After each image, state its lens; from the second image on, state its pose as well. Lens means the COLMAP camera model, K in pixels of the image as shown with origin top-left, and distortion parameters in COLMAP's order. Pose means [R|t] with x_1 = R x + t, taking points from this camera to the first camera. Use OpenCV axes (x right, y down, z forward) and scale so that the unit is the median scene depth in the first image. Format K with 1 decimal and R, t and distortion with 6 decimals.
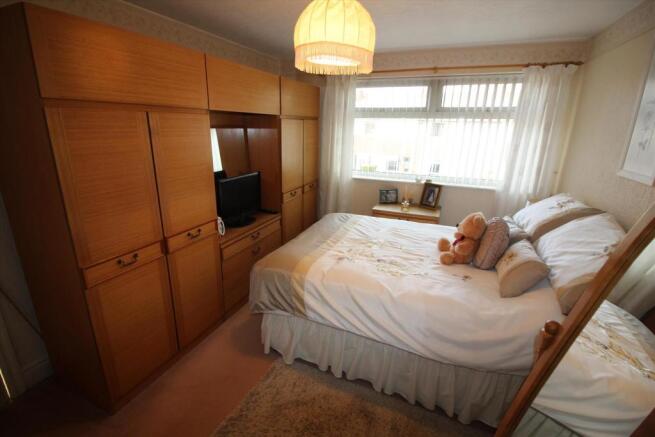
lens RADIAL K [[303.5, 0, 321.8], [0, 303.5, 217.8], [0, 0, 1]] dist [0.001245, -0.017206]
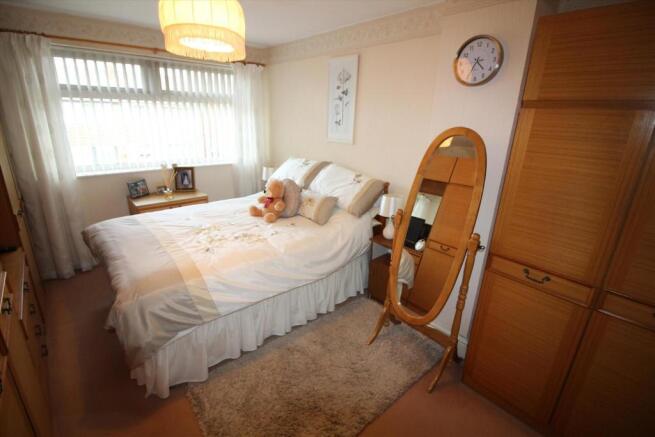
lens RADIAL K [[303.5, 0, 321.8], [0, 303.5, 217.8], [0, 0, 1]] dist [0.001245, -0.017206]
pose [[0.430688, -0.291462, 0.854141, -0.459098], [0.240682, 0.949234, 0.202550, -0.057403], [-0.869816, 0.118341, 0.478974, 0.163523]]
